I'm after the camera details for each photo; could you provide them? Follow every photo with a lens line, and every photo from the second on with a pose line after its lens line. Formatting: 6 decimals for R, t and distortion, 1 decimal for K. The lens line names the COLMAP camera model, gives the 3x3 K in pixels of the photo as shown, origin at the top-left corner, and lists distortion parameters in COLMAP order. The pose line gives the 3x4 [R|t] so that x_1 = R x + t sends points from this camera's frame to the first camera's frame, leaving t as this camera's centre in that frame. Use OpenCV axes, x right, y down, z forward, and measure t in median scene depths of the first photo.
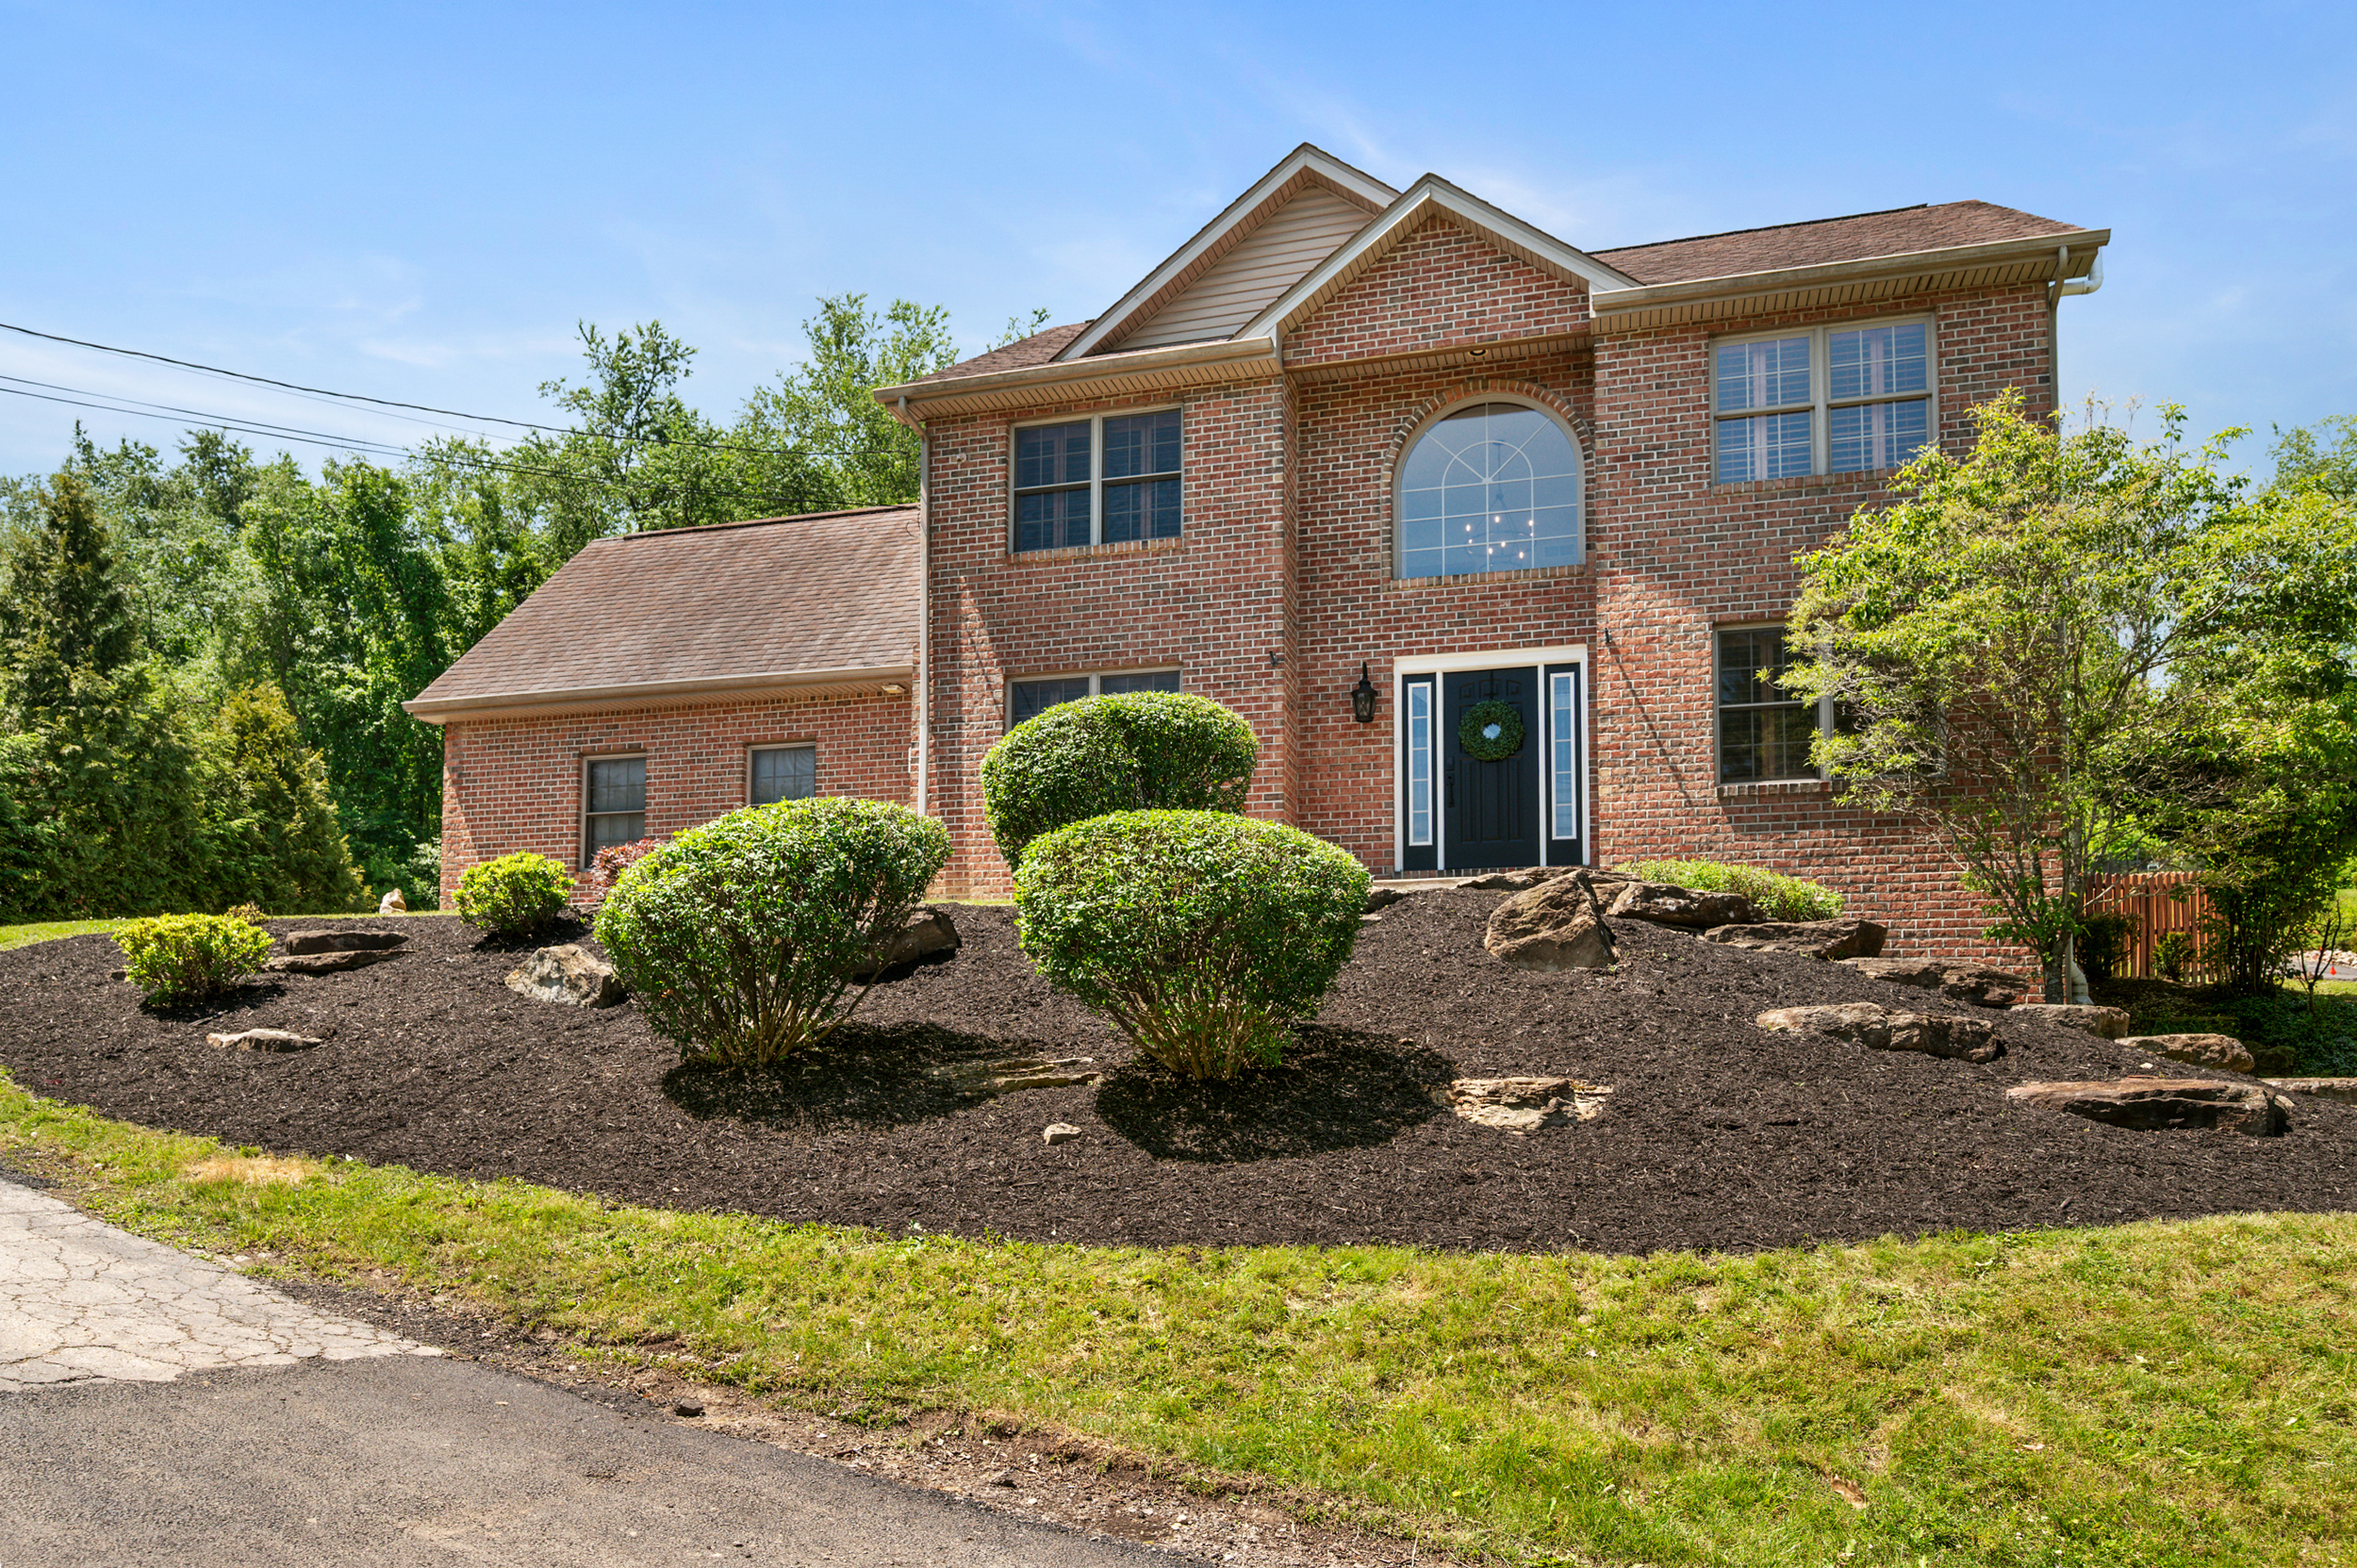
lens RADIAL K [[1470.0, 0, 1178.5], [0, 1470.0, 784.0], [0, 0, 1]] dist [0.003657, -0.002331]
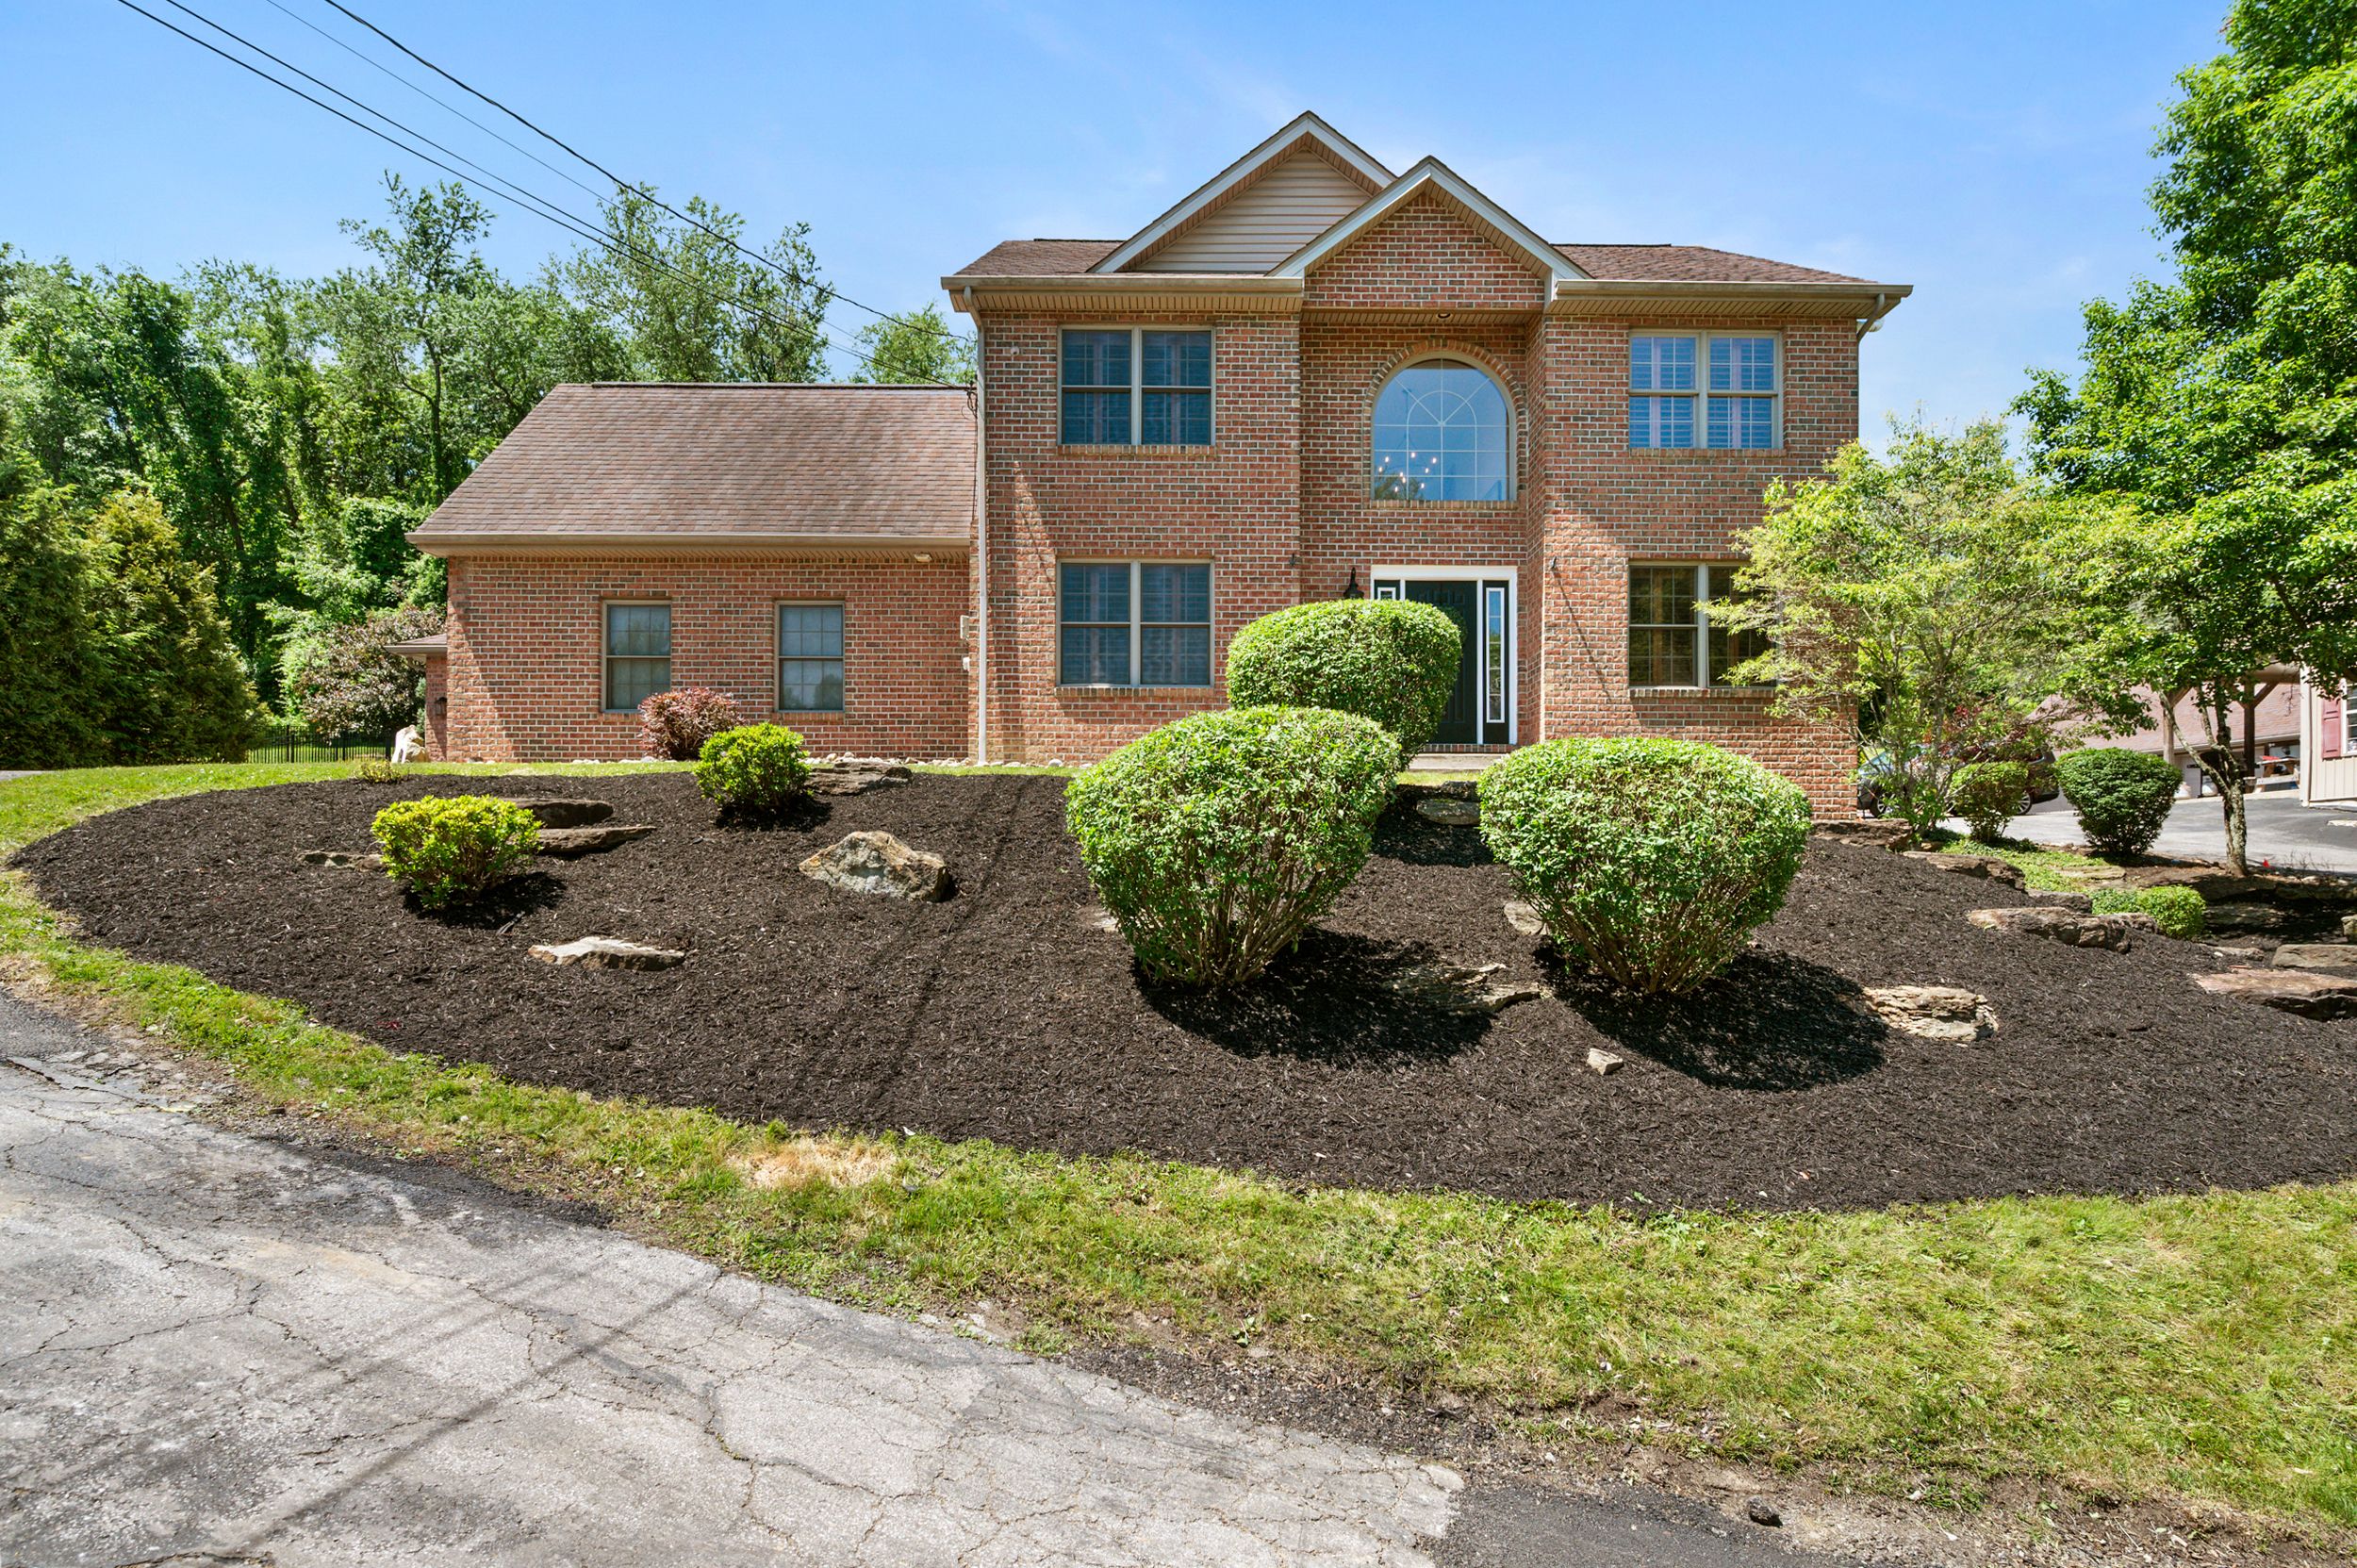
lens RADIAL K [[1131.3, 0, 1179.2], [0, 1131.3, 710.1], [0, 0, 1]] dist [0.000982, -0.001414]
pose [[0.964533, 0.041525, 0.260676, -0.238915], [-0.058597, 0.996592, 0.058062, -0.012704], [-0.257376, -0.071277, 0.963679, 0.143365]]
